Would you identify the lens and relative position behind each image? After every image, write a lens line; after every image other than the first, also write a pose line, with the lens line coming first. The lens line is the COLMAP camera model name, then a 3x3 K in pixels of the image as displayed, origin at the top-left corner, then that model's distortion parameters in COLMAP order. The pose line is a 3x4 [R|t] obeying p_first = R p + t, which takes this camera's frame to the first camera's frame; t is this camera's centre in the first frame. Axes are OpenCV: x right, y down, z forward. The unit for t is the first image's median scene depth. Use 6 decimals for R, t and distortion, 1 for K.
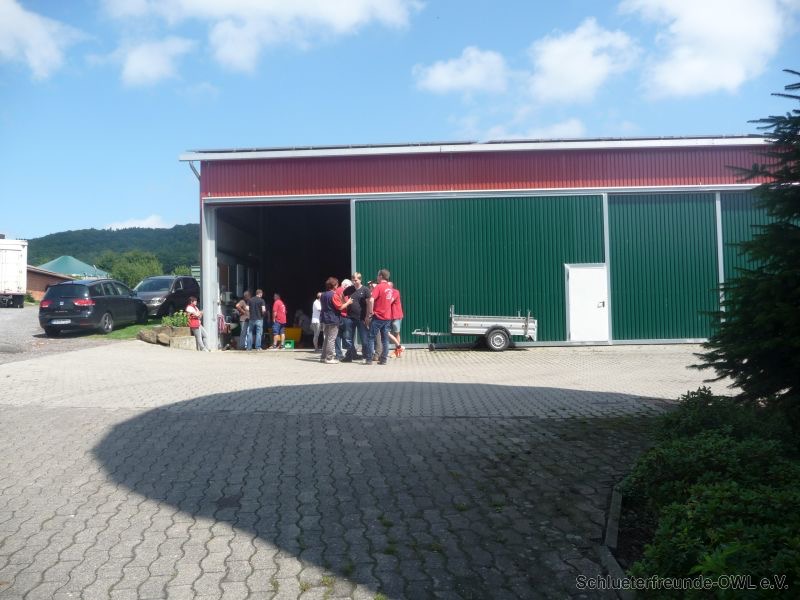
lens RADIAL K [[668.8, 0, 400.0], [0, 668.8, 300.0], [0, 0, 1]] dist [-0.010409, -0.009112]
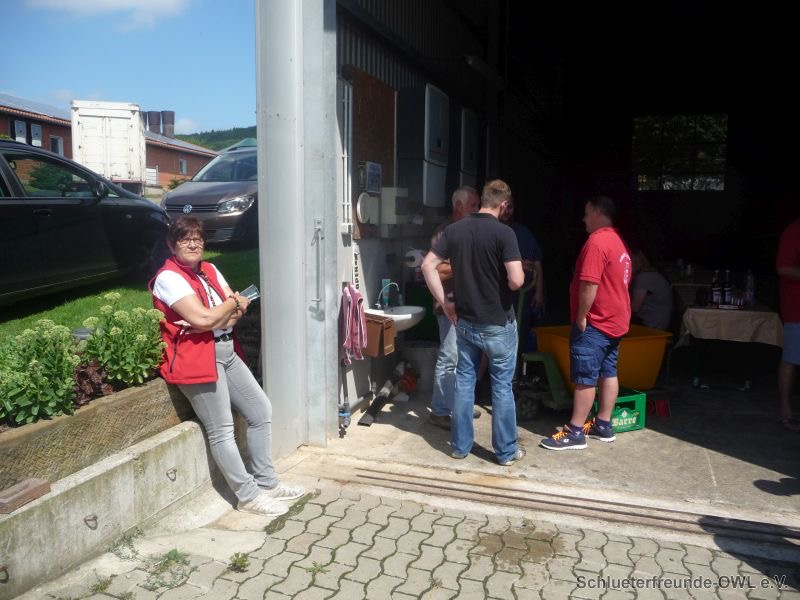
lens RADIAL K [[668.8, 0, 400.0], [0, 668.8, 300.0], [0, 0, 1]] dist [-0.010409, -0.009112]
pose [[0.959366, 0.058213, -0.276095, -0.184076], [-0.011794, 0.985905, 0.166889, -0.012940], [0.281918, -0.156851, 0.946530, 0.769528]]
